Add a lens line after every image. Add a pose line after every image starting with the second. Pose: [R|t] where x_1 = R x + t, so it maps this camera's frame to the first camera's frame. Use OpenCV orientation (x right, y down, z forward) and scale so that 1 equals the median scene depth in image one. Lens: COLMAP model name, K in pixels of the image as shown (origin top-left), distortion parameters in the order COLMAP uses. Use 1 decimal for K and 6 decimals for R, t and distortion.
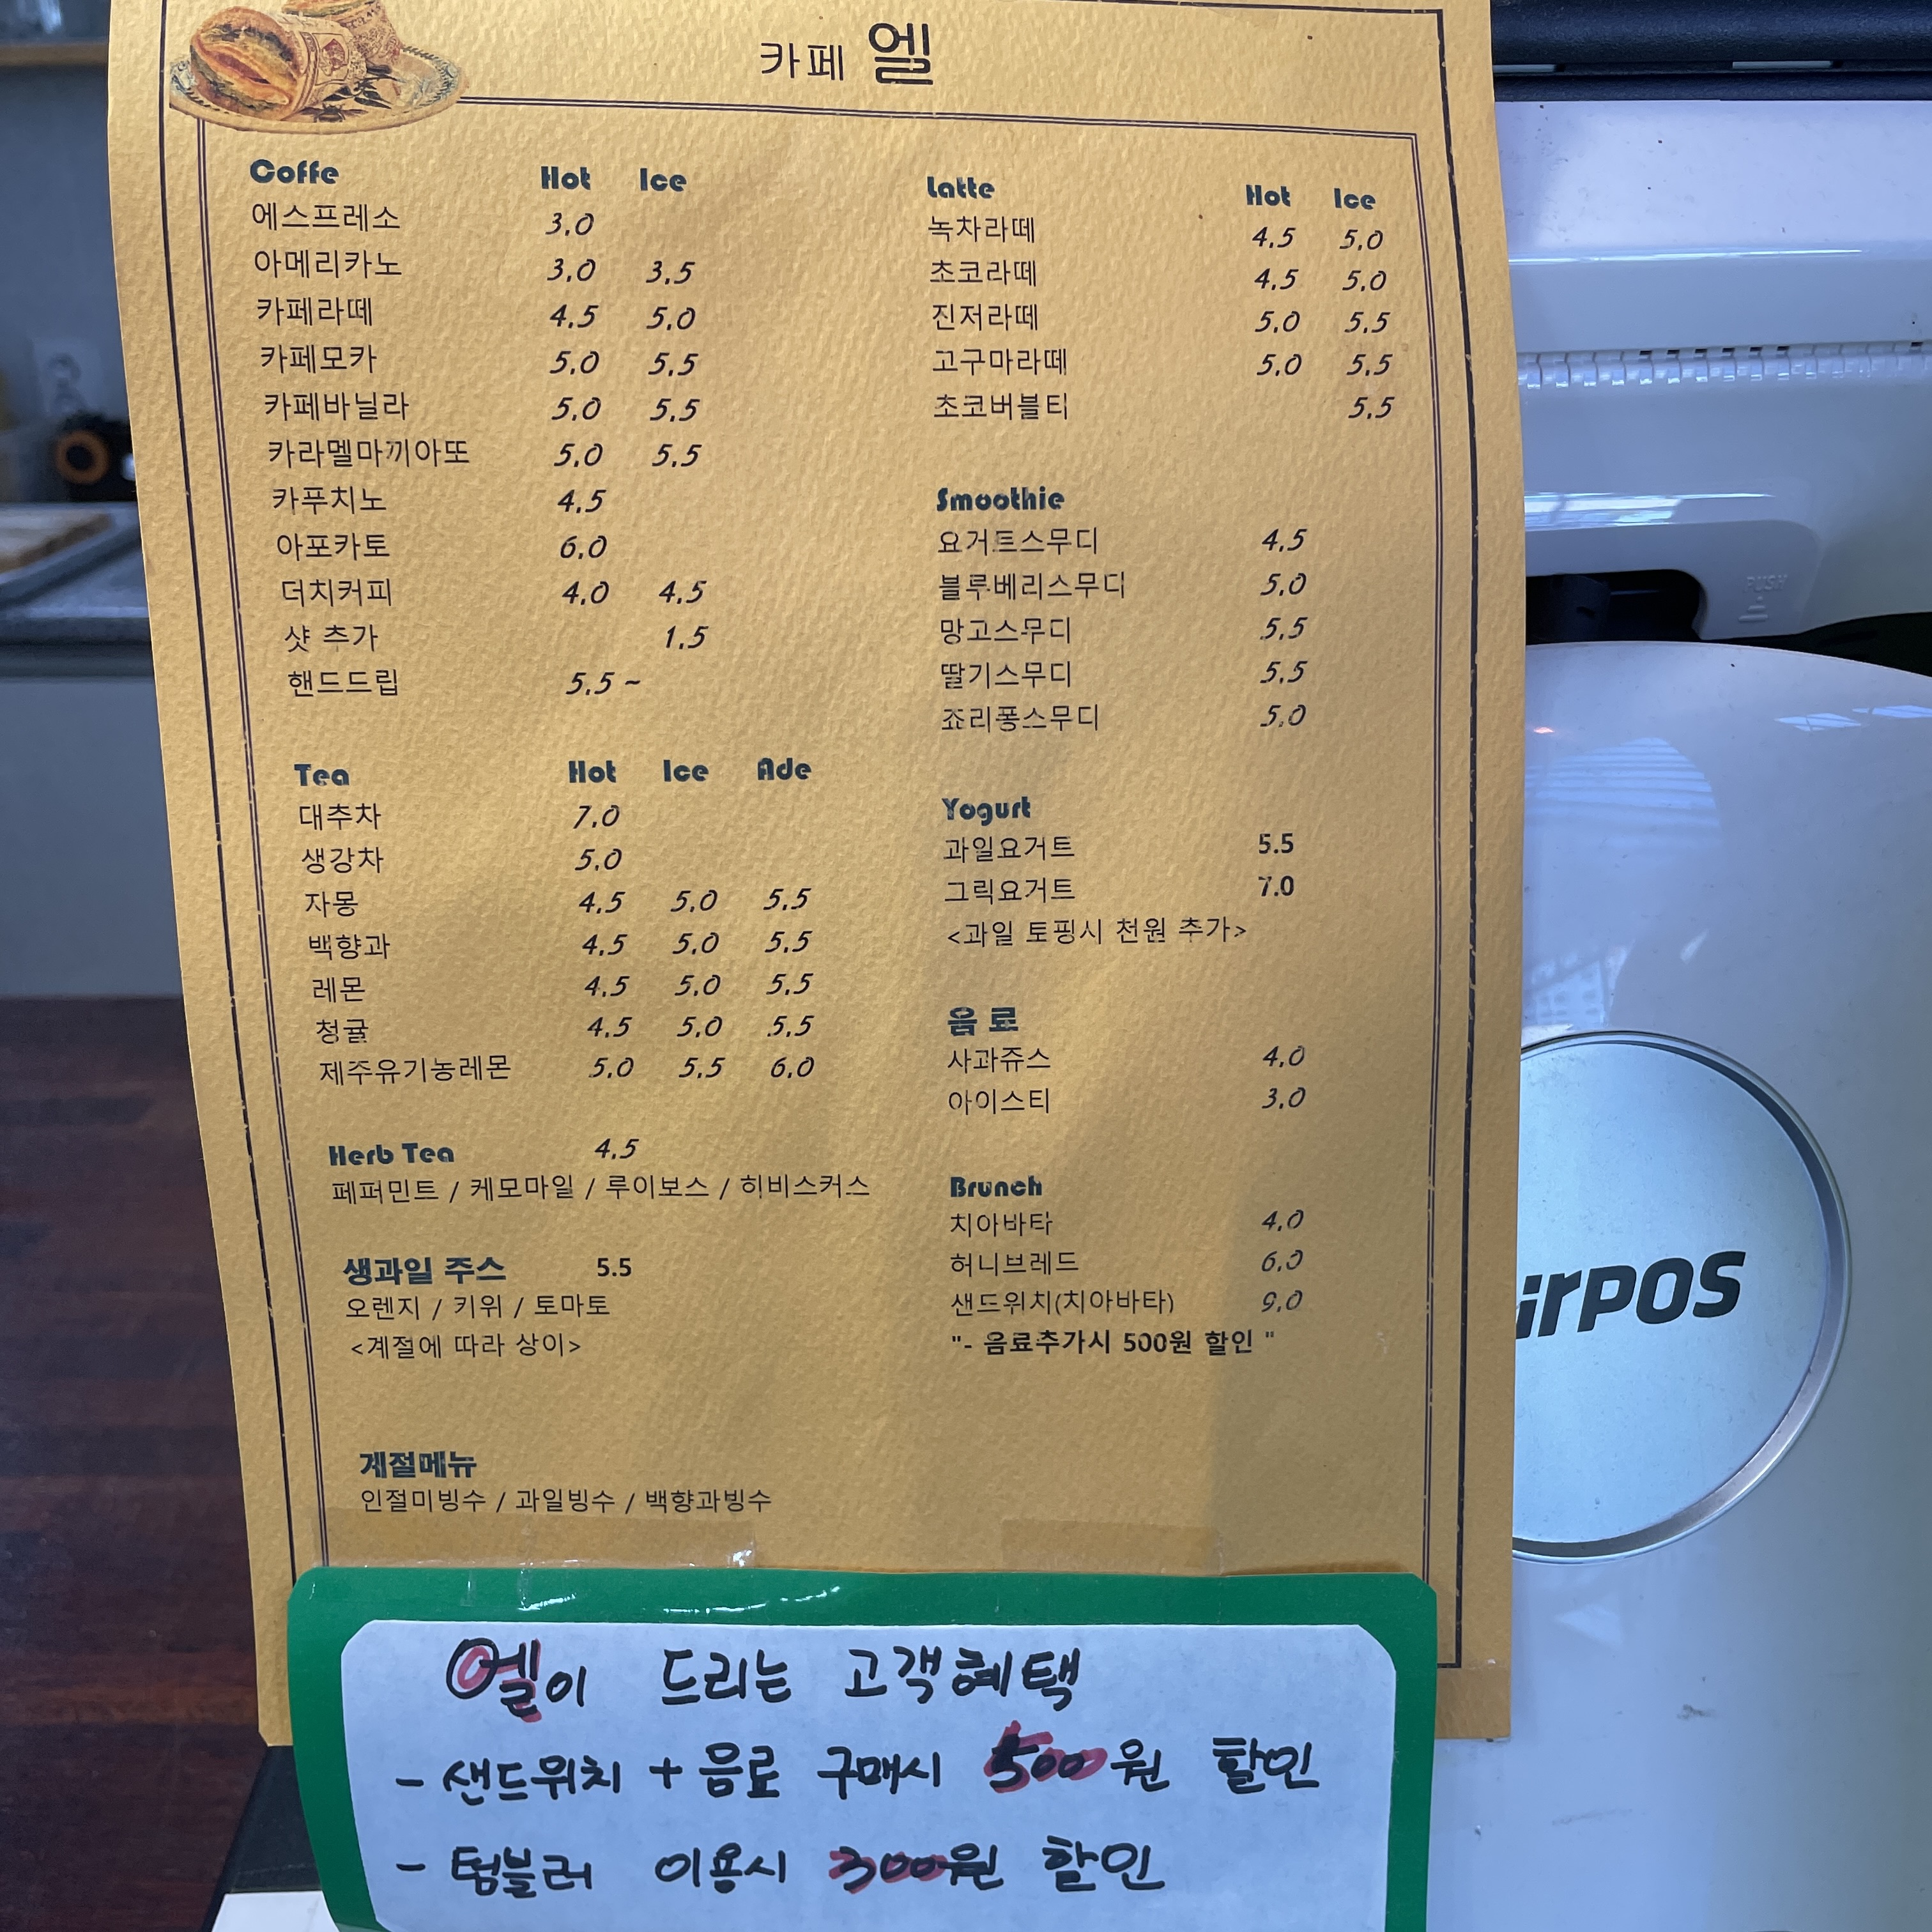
lens RADIAL K [[1975.7, 0, 966.0], [0, 1975.7, 966.0], [0, 0, 1]] dist [0.064913, -0.007633]
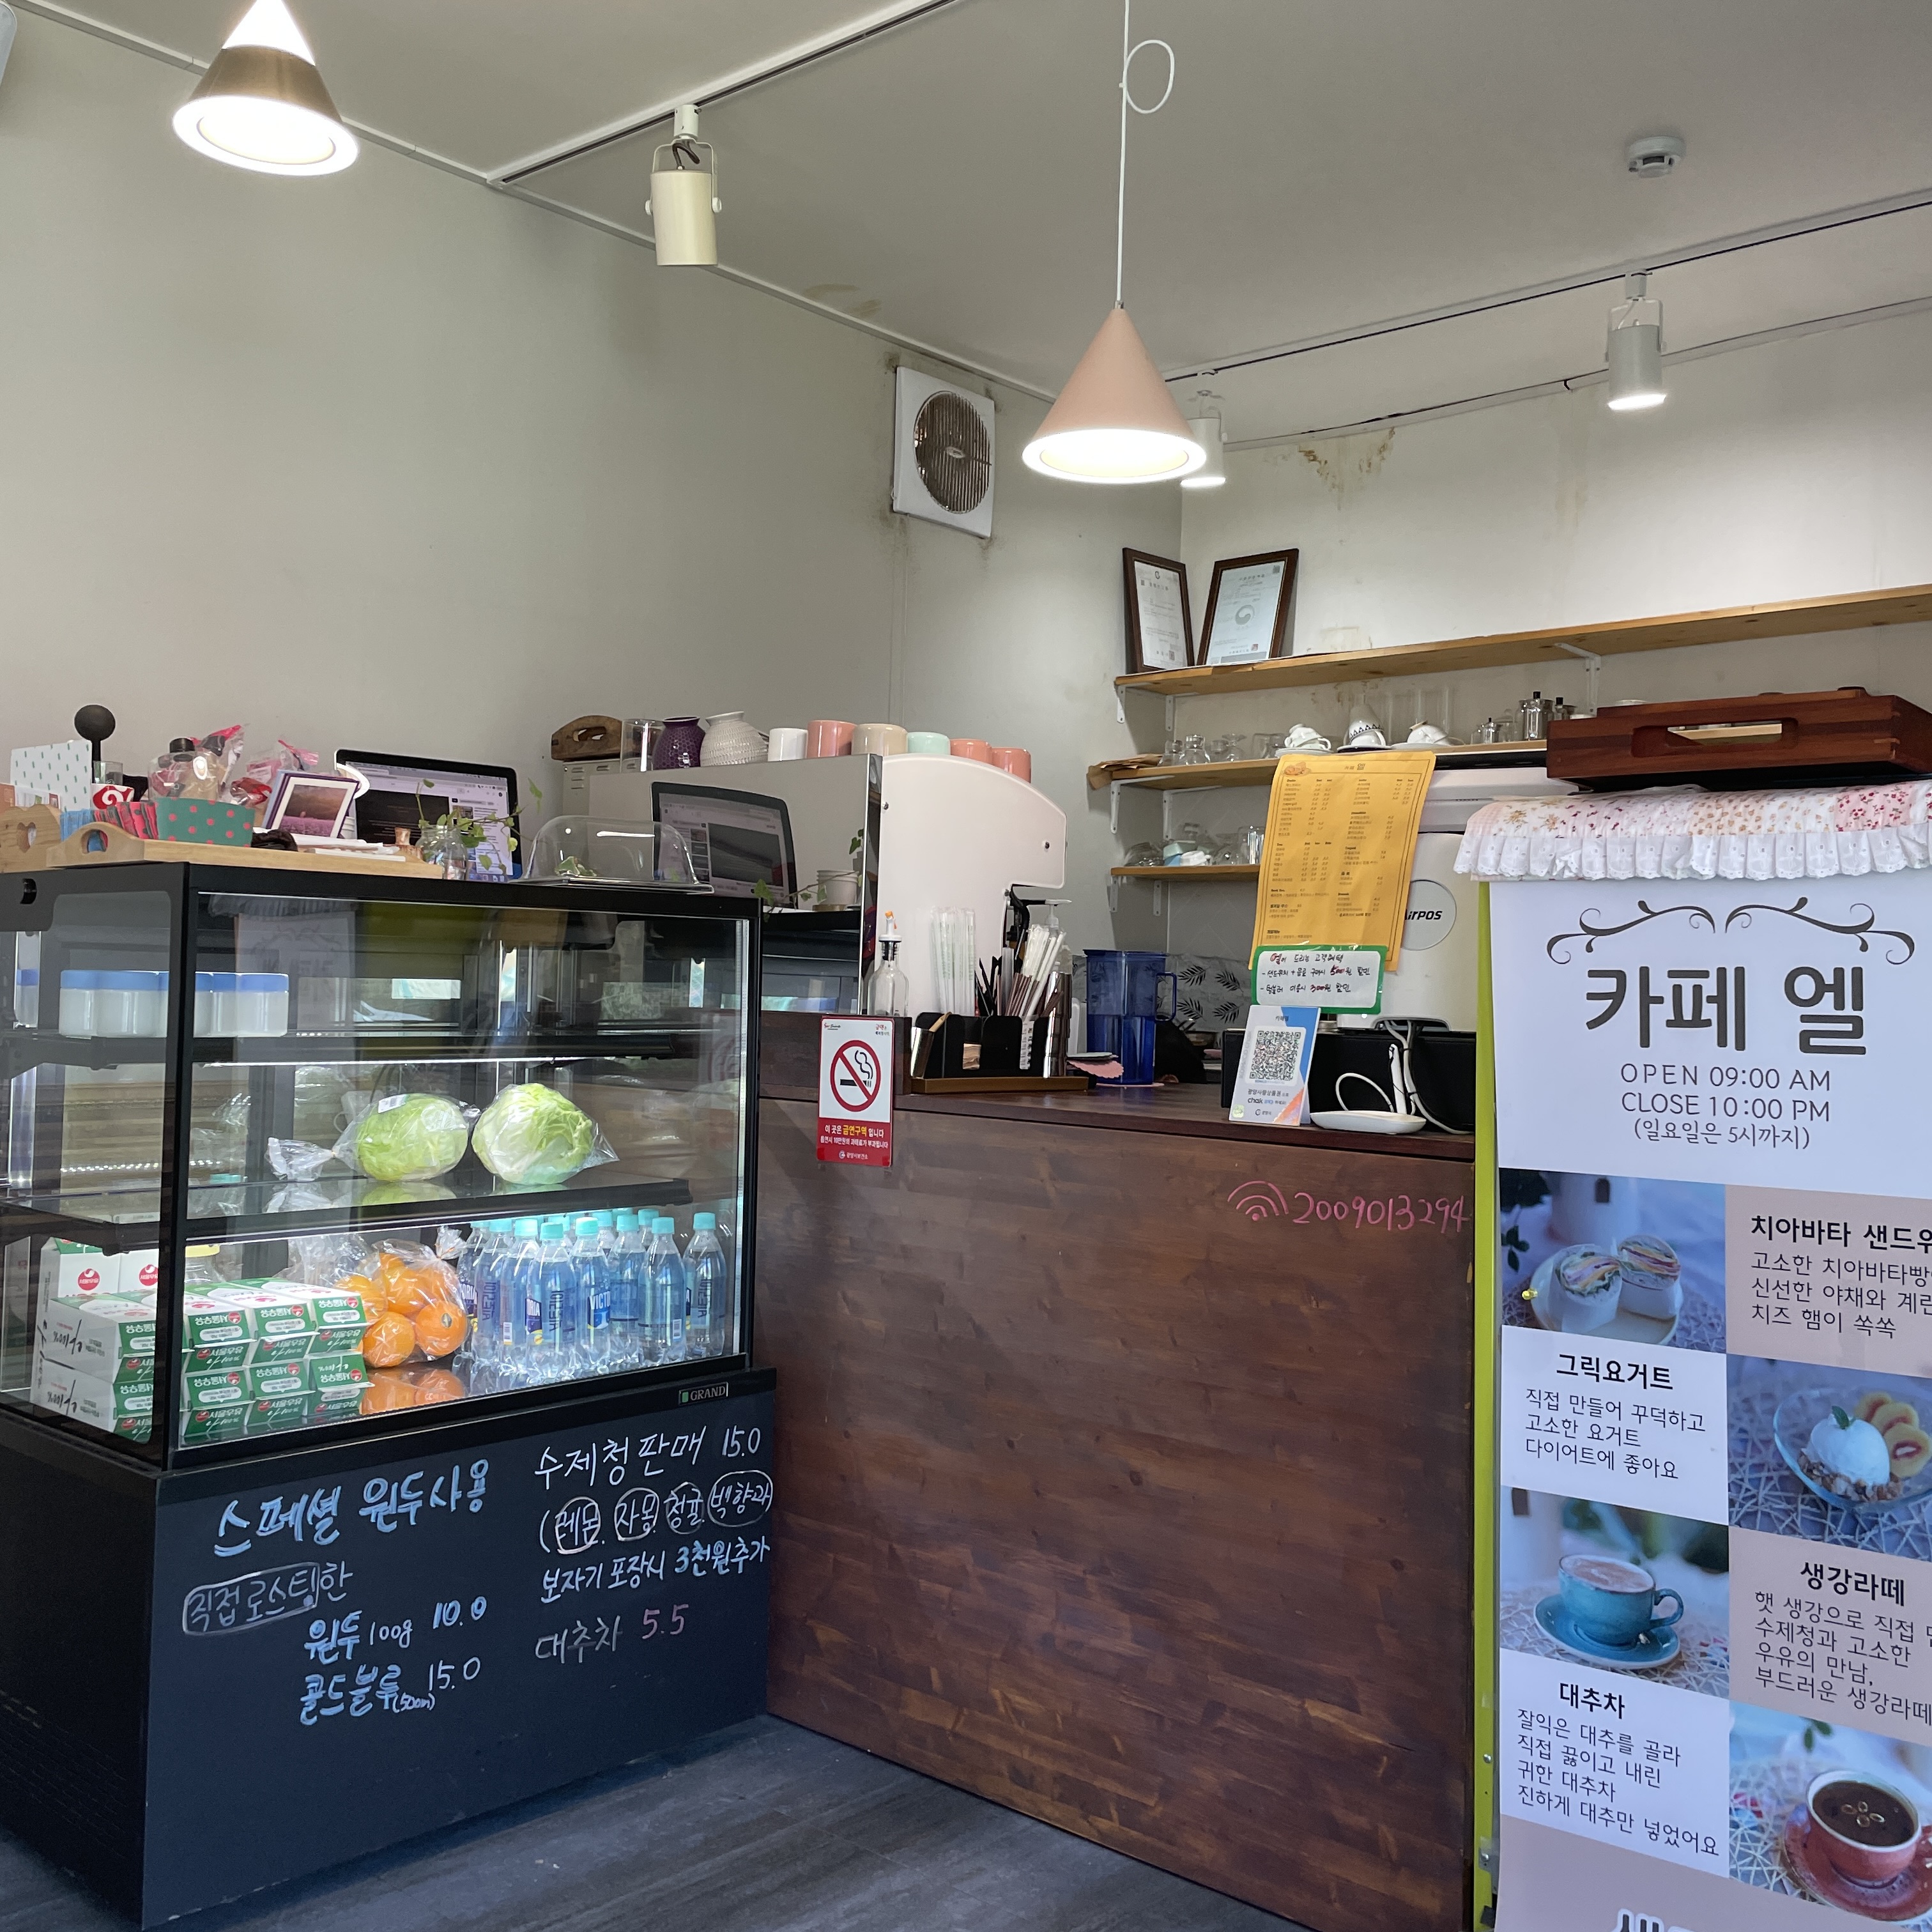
lens RADIAL K [[1975.7, 0, 966.0], [0, 1975.7, 966.0], [0, 0, 1]] dist [0.064913, -0.007633]
pose [[0.761224, 0.025044, -0.648005, 3.820626], [-0.284408, 0.910919, -0.298894, 3.025693], [0.582795, 0.411823, 0.700537, -5.049056]]
